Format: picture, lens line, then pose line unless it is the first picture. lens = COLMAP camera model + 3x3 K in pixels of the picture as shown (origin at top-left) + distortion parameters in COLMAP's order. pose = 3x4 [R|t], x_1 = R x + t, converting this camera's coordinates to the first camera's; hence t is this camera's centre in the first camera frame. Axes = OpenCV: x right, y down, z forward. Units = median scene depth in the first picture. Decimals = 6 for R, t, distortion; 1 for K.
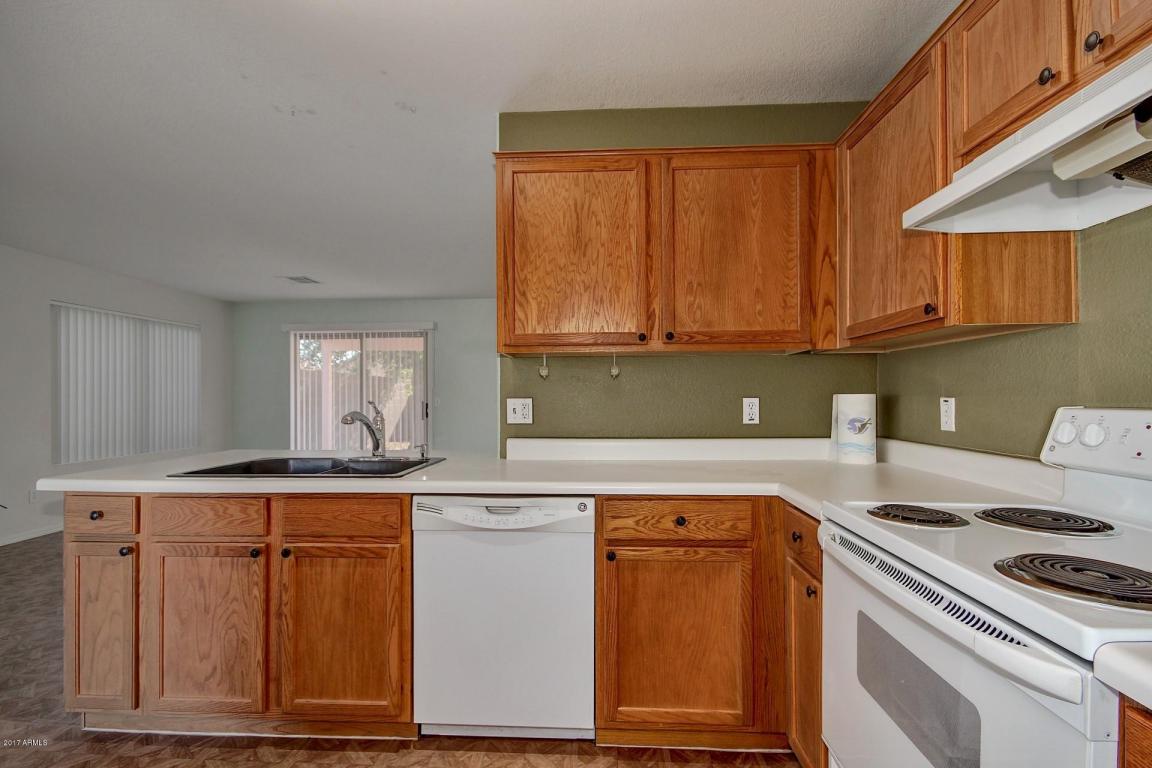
lens RADIAL K [[532.5, 0, 577.1], [0, 532.5, 387.7], [0, 0, 1]] dist [0.001331, -0.003966]
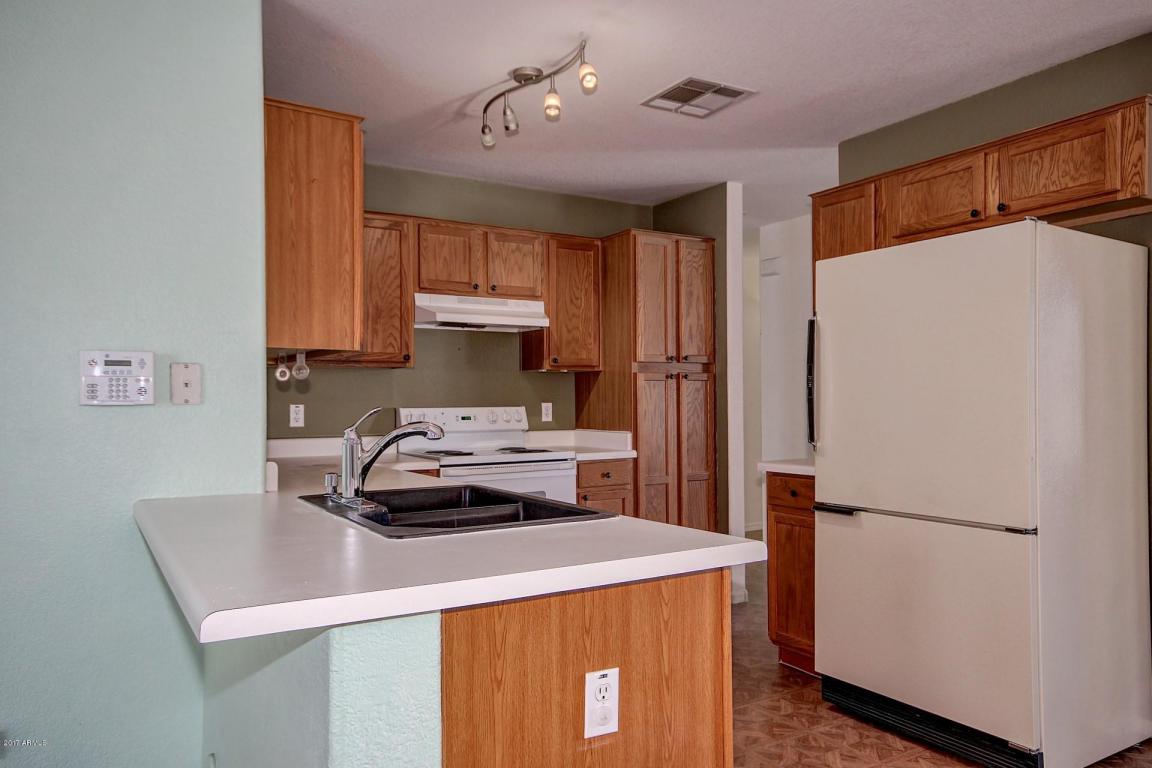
lens RADIAL K [[800.7, 0, 578.8], [0, 800.7, 394.2], [0, 0, 1]] dist [0.018219, 0.008941]
pose [[-0.567094, 0.014984, 0.823517, -1.617326], [-0.003000, 0.999790, -0.020257, 0.033755], [-0.823648, -0.013958, -0.566930, 1.661992]]
